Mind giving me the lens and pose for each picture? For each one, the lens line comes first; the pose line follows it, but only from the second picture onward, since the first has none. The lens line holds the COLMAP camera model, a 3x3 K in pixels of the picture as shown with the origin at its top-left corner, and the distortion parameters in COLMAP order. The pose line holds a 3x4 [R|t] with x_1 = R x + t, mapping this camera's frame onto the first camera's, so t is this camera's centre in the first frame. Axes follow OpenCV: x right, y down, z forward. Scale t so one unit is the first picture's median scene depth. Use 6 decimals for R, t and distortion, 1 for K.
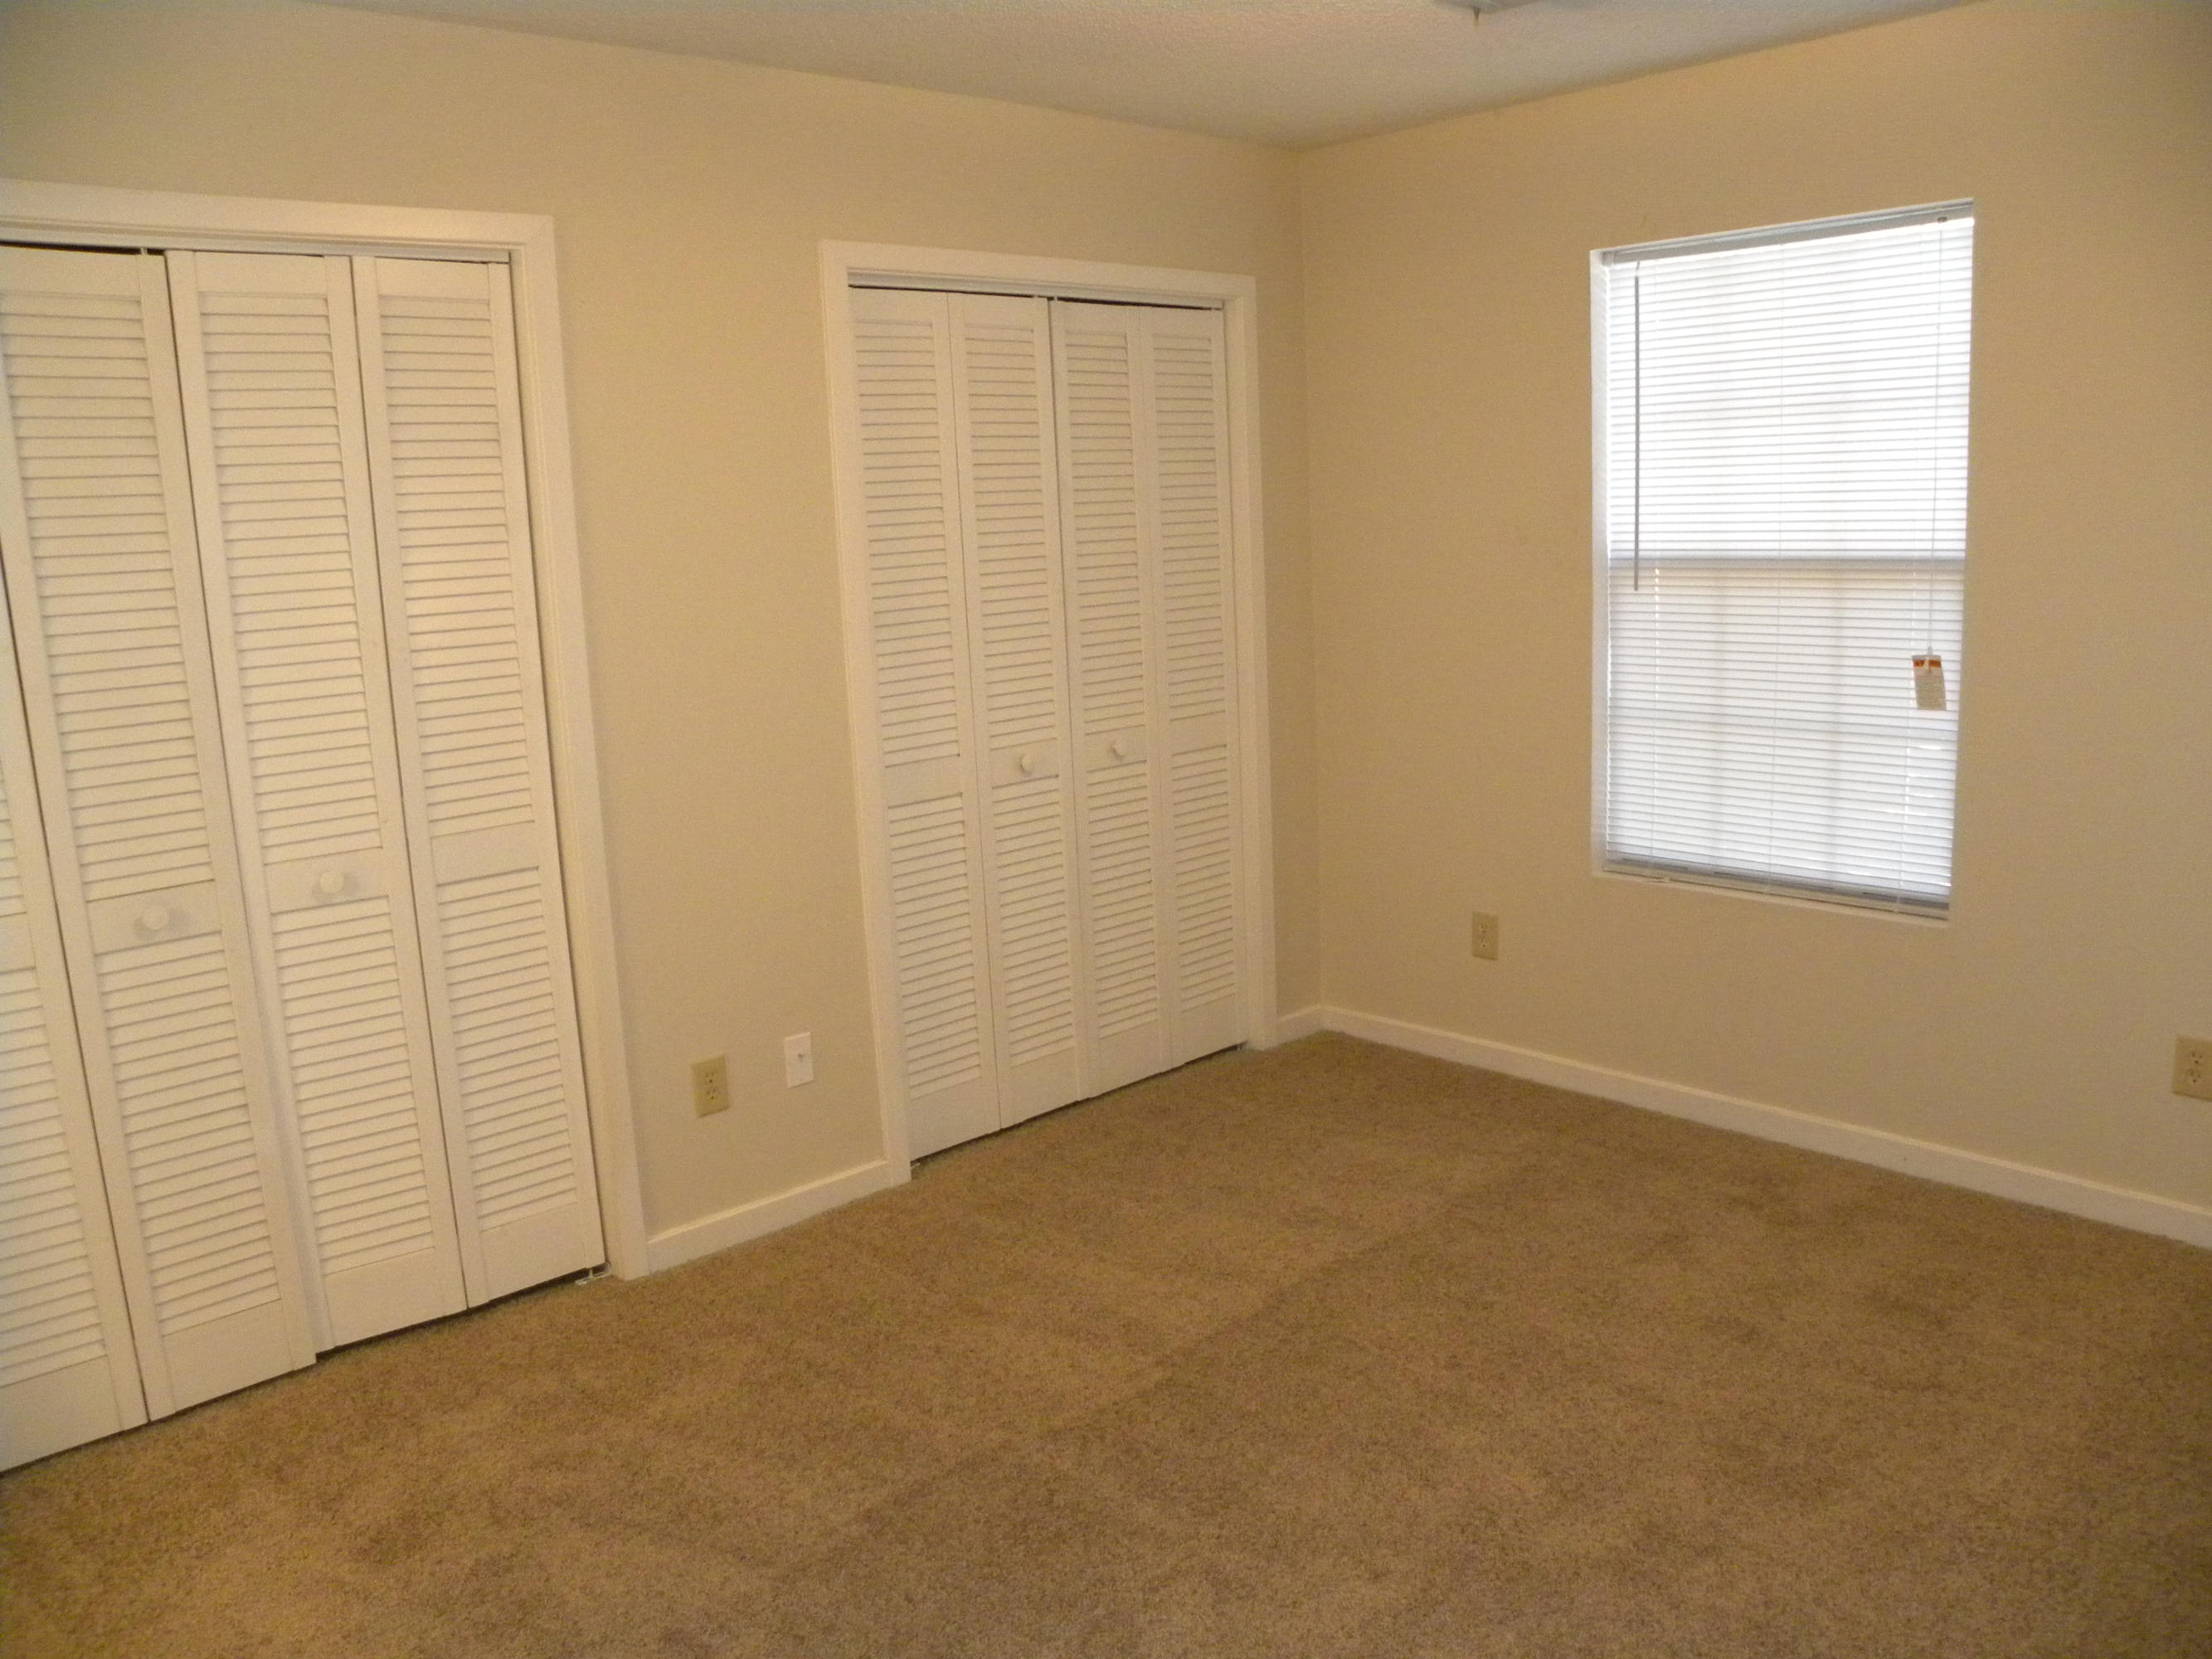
lens RADIAL K [[1685.9, 0, 1106.0], [0, 1685.9, 829.5], [0, 0, 1]] dist [-0.141852, 0.083135]
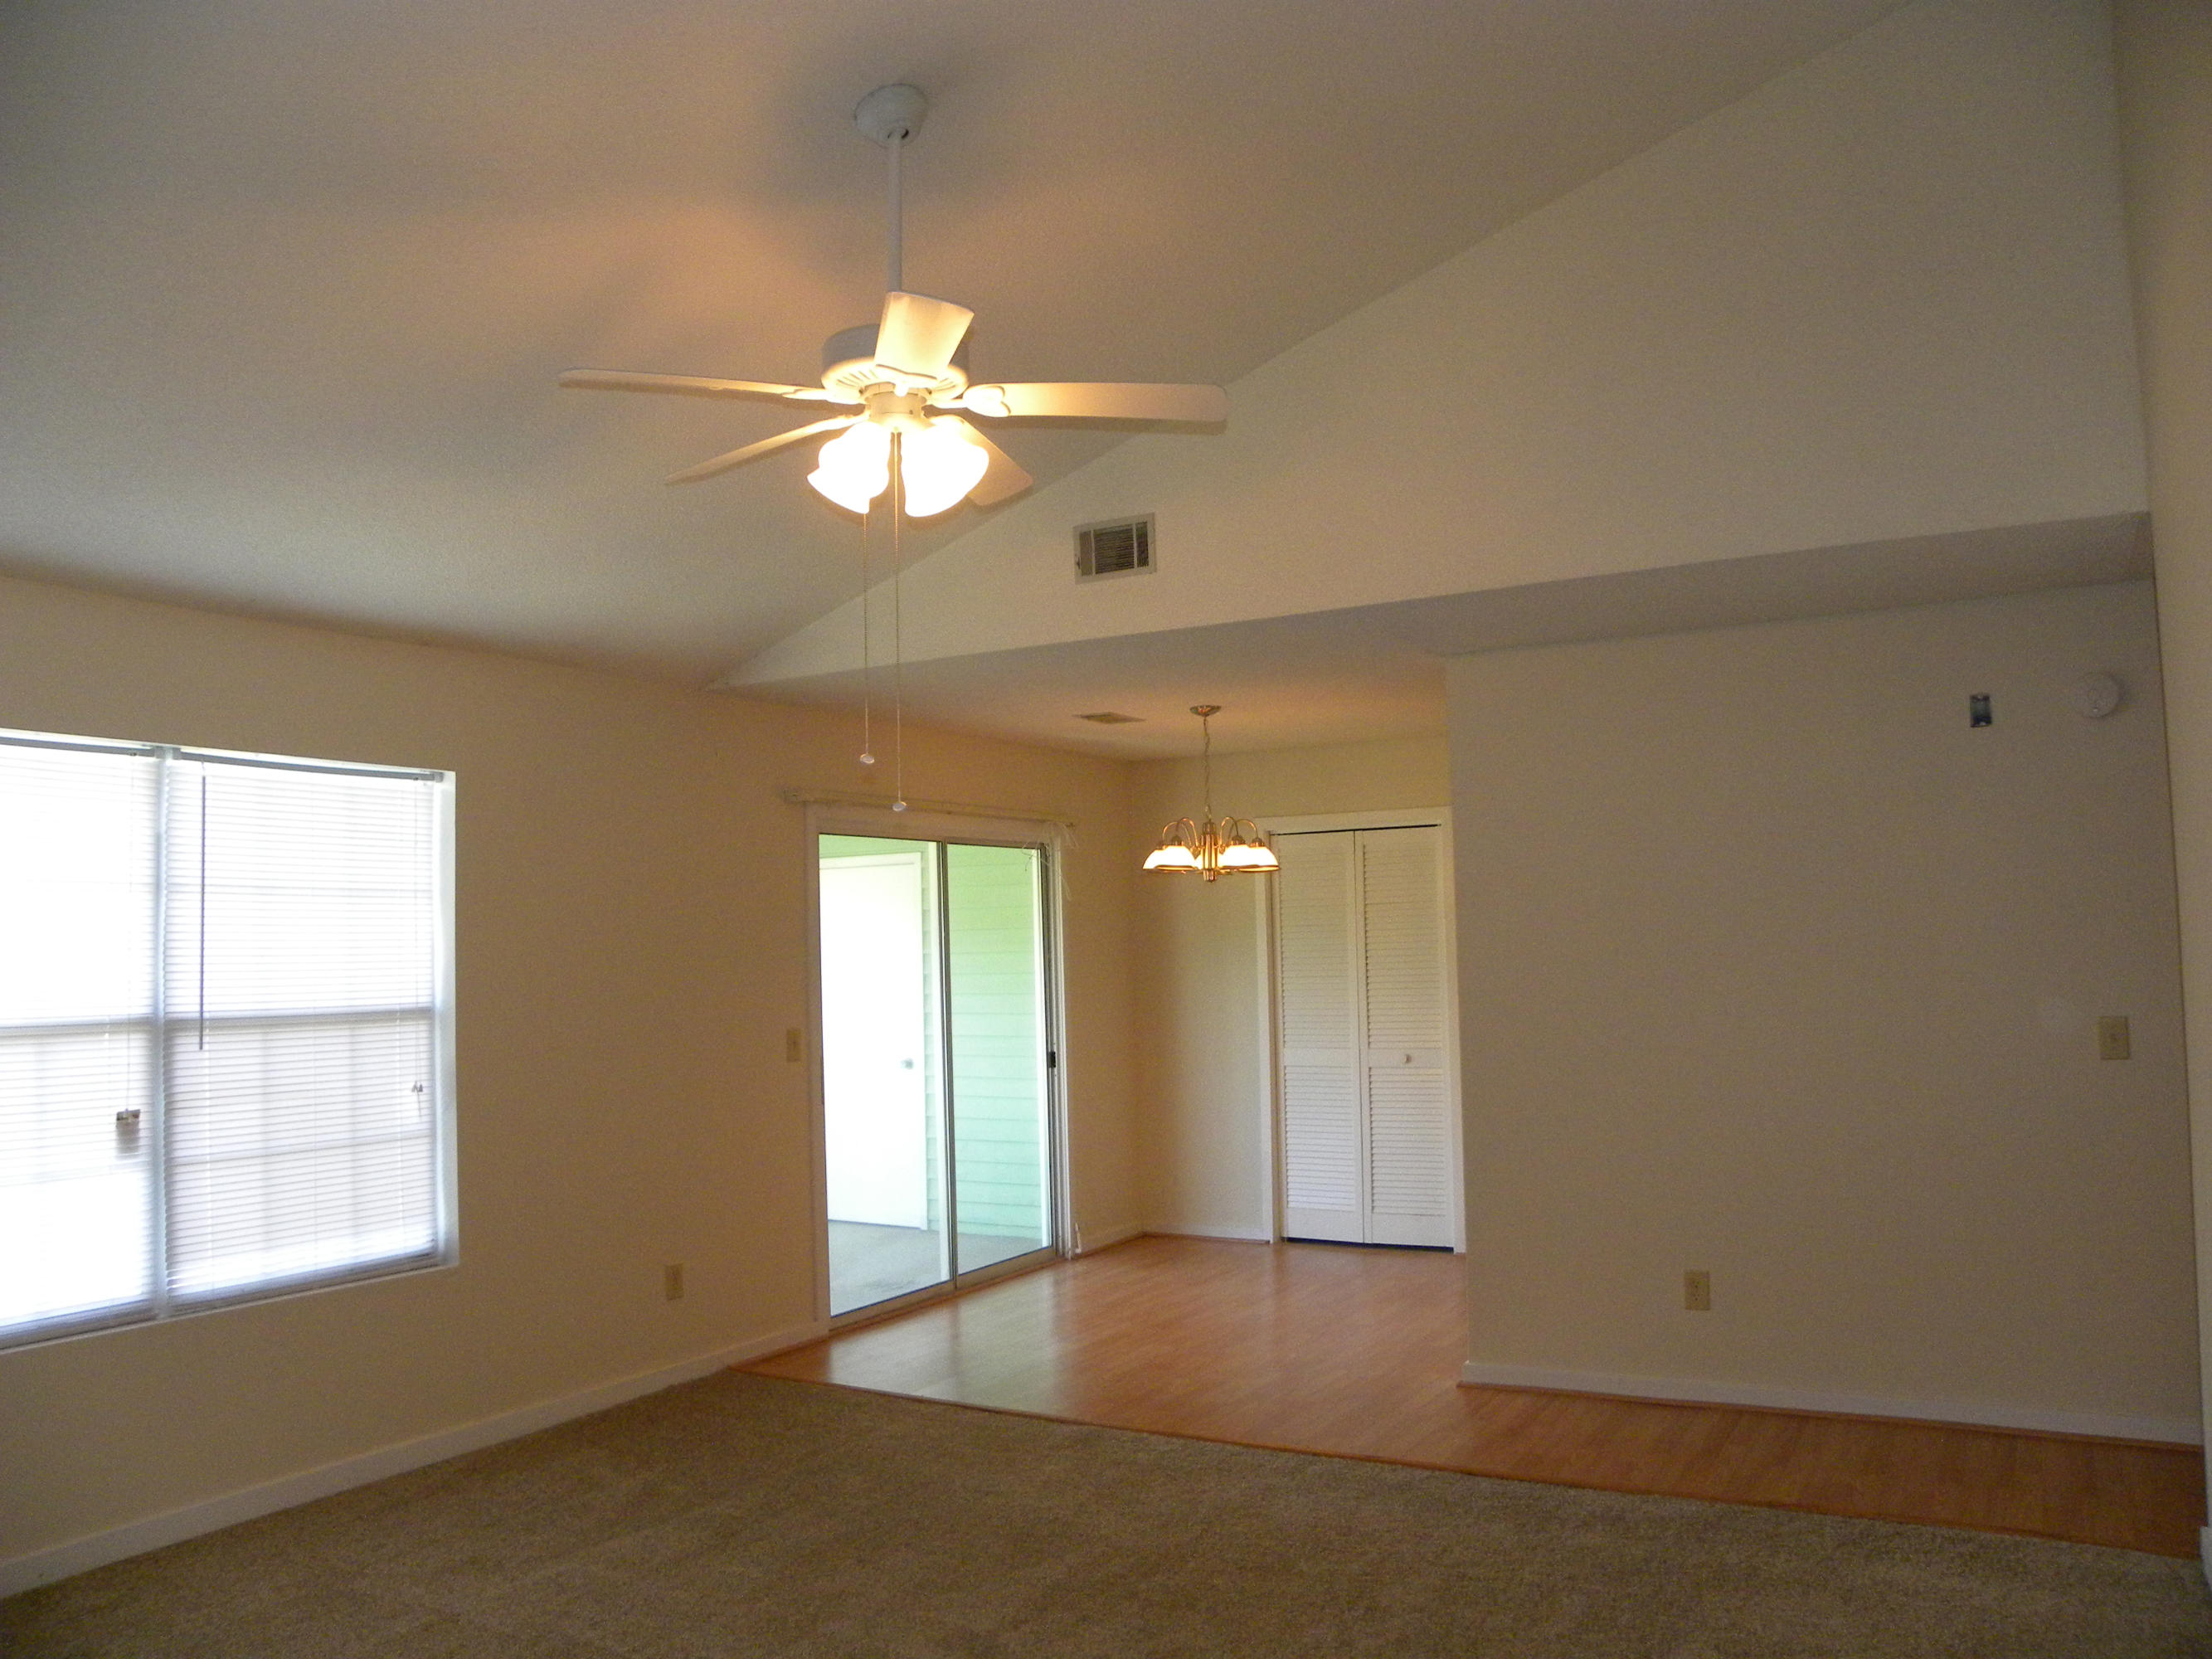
lens RADIAL K [[1685.9, 0, 1106.0], [0, 1685.9, 829.5], [0, 0, 1]] dist [-0.141852, 0.083135]
pose [[-0.282502, 0.122592, 0.951401, -0.917978], [0.218432, 0.973966, -0.060640, -0.088209], [-0.934067, 0.190685, -0.301925, 0.735741]]
